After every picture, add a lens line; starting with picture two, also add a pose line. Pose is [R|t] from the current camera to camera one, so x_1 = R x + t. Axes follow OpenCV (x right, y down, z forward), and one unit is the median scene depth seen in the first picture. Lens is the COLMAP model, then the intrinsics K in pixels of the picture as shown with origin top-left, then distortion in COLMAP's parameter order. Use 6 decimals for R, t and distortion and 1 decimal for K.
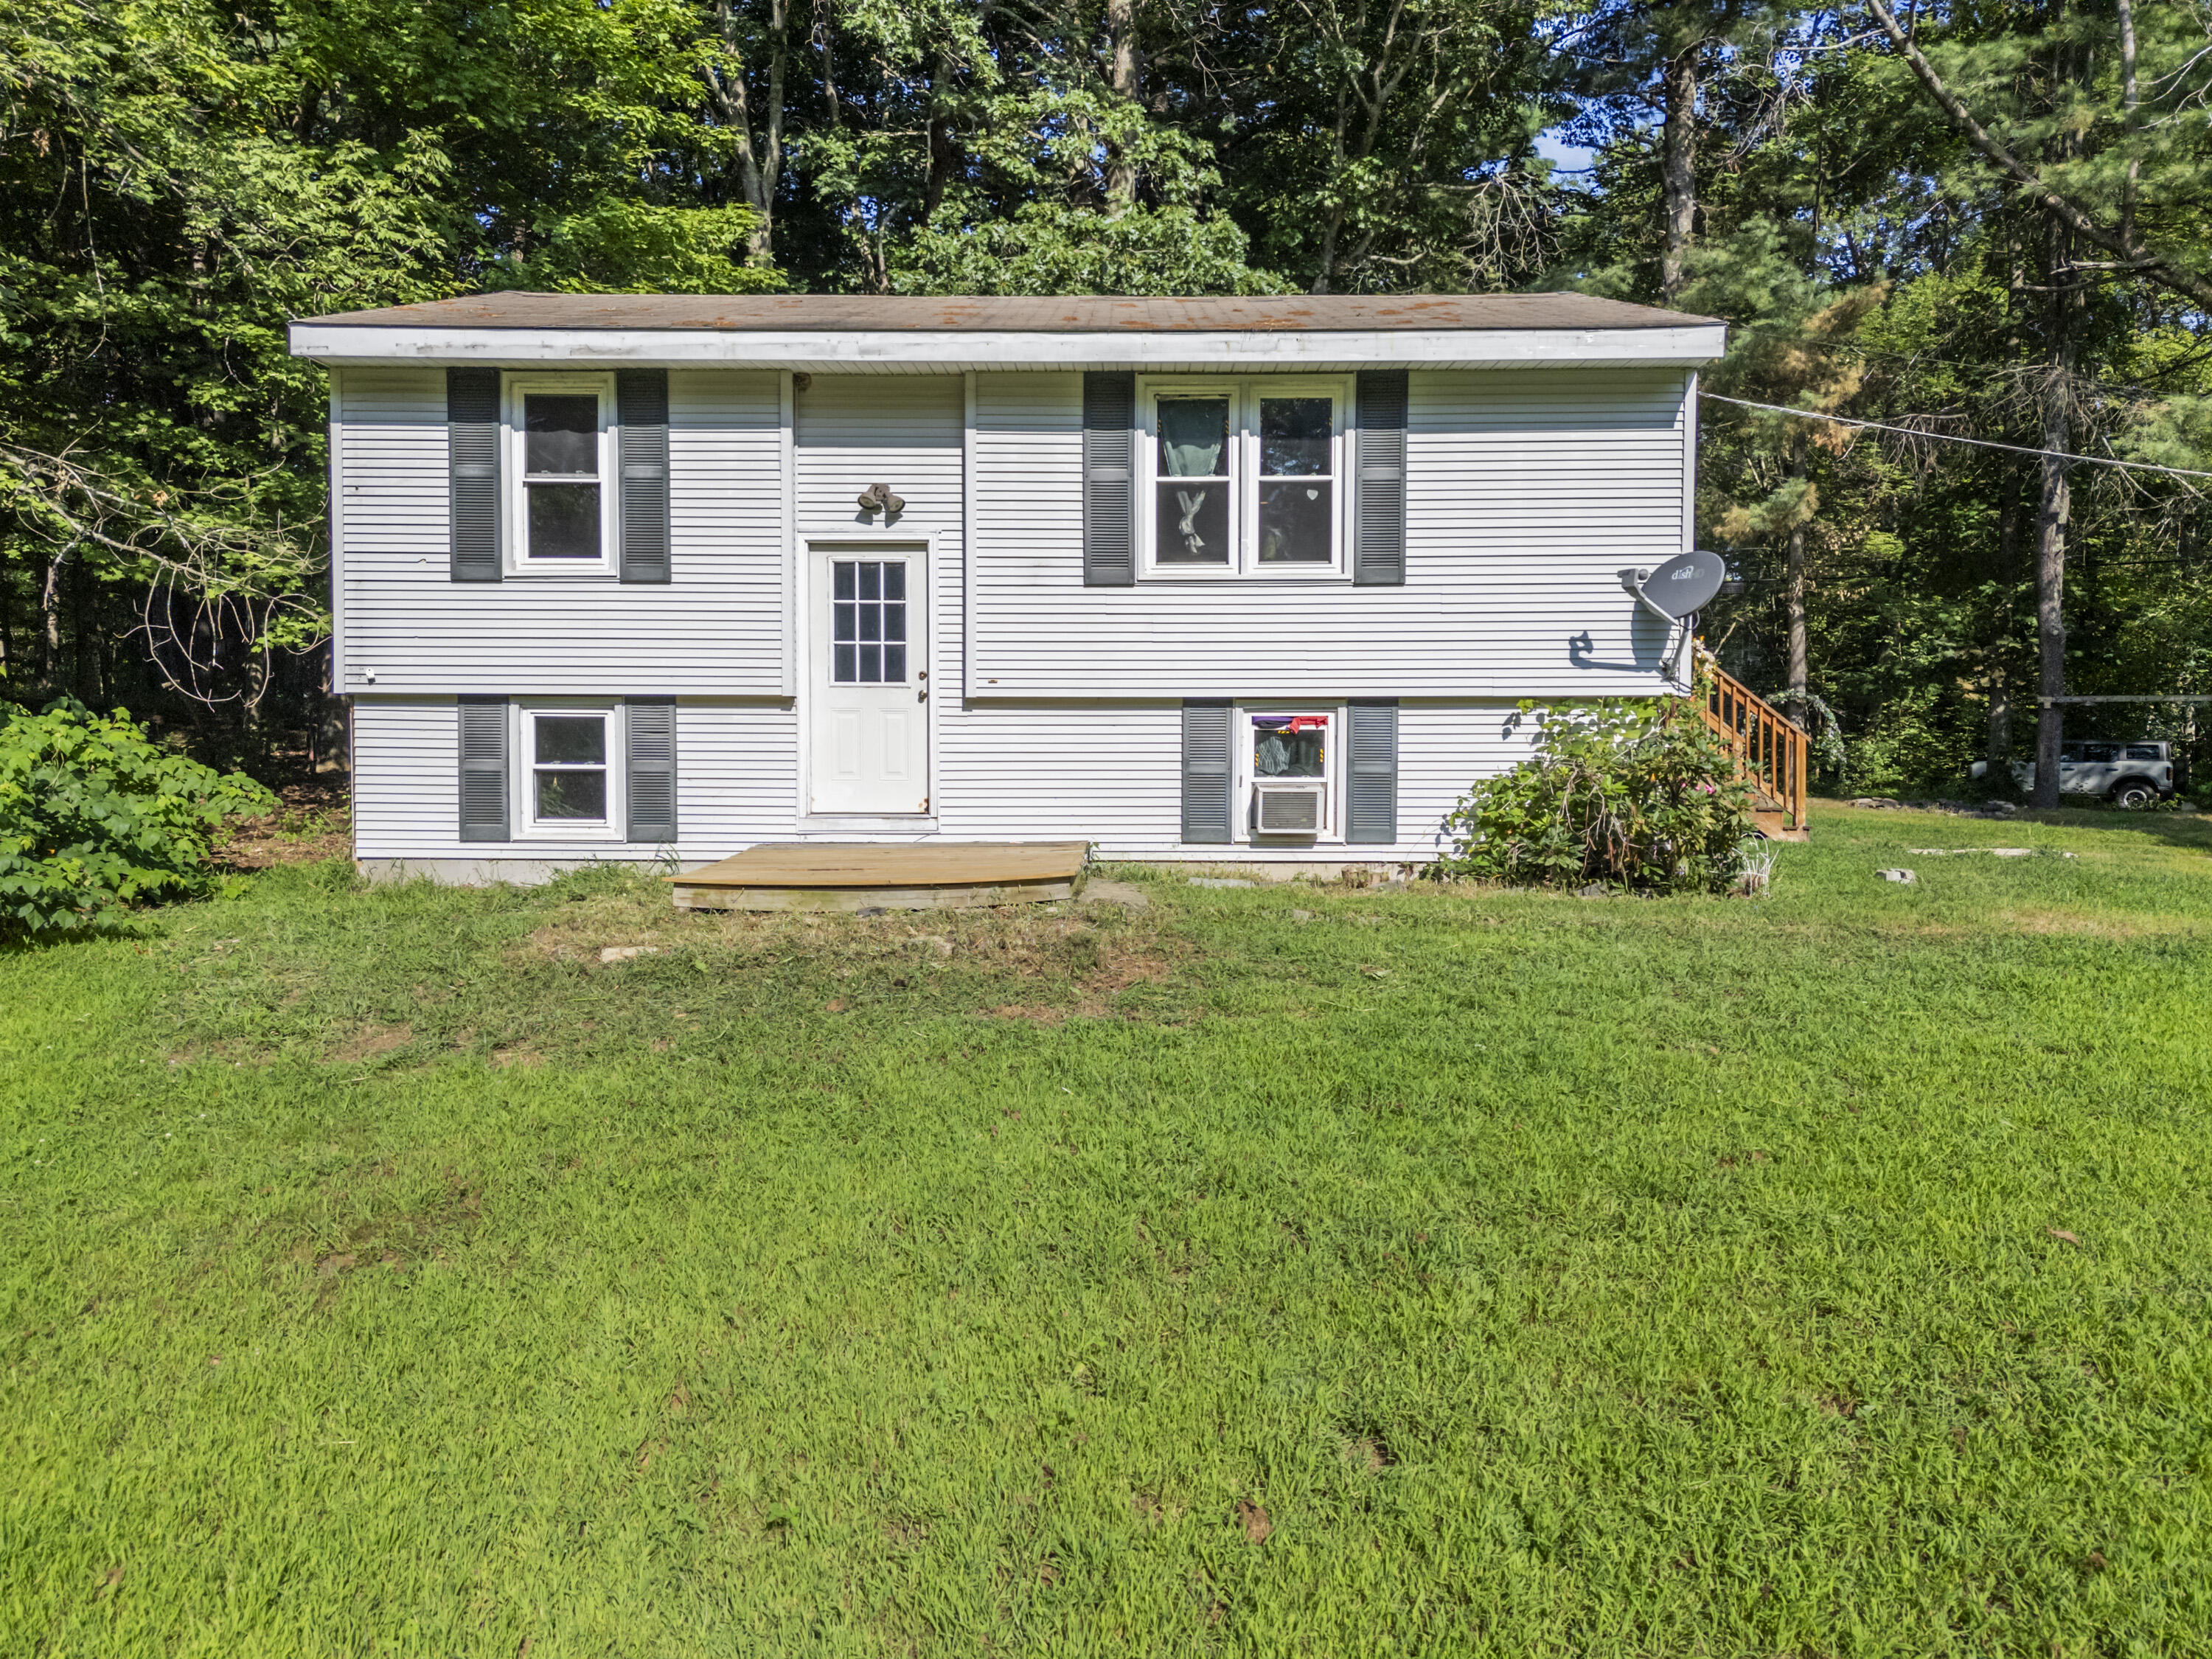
lens RADIAL K [[1623.5, 0, 1126.5], [0, 1623.5, 848.8], [0, 0, 1]] dist [0.056769, -0.041365]
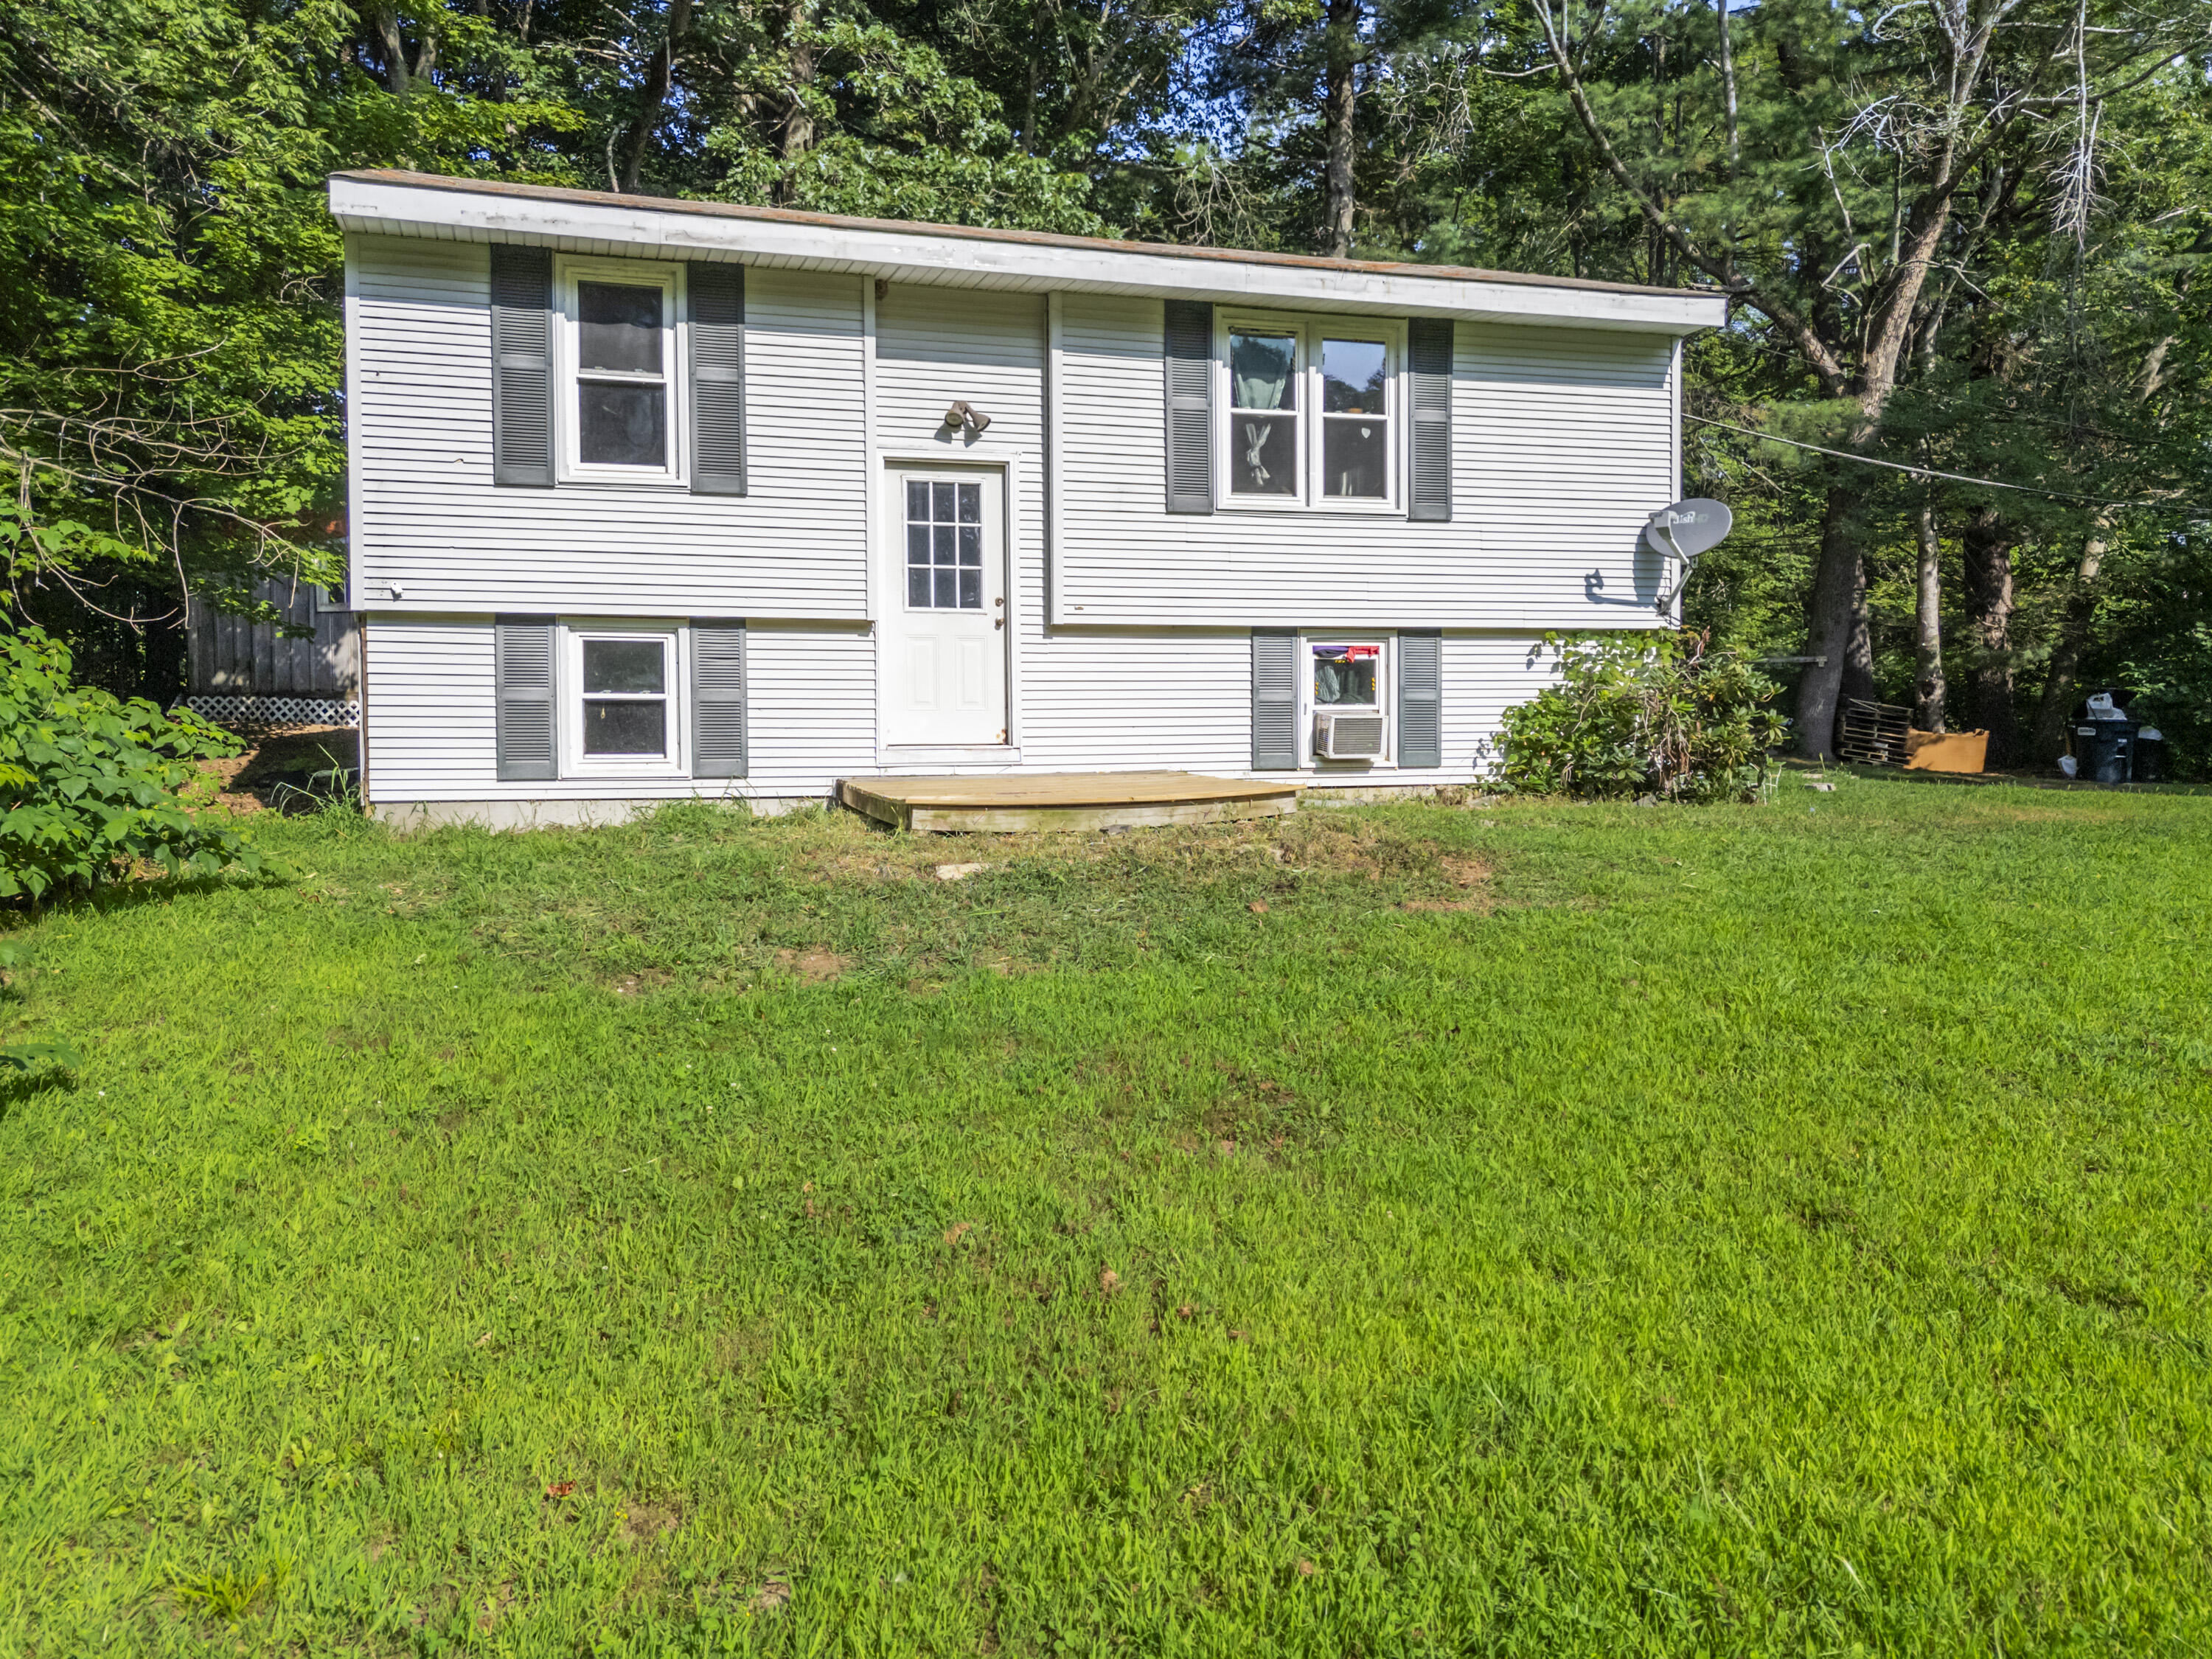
lens RADIAL K [[1623.5, 0, 1122.7], [0, 1623.5, 807.1], [0, 0, 1]] dist [0.056769, -0.041365]
pose [[0.952219, -0.023091, 0.304542, -0.358101], [0.027042, 0.999596, -0.008762, 0.026864], [-0.304217, 0.016579, 0.952459, 0.057381]]
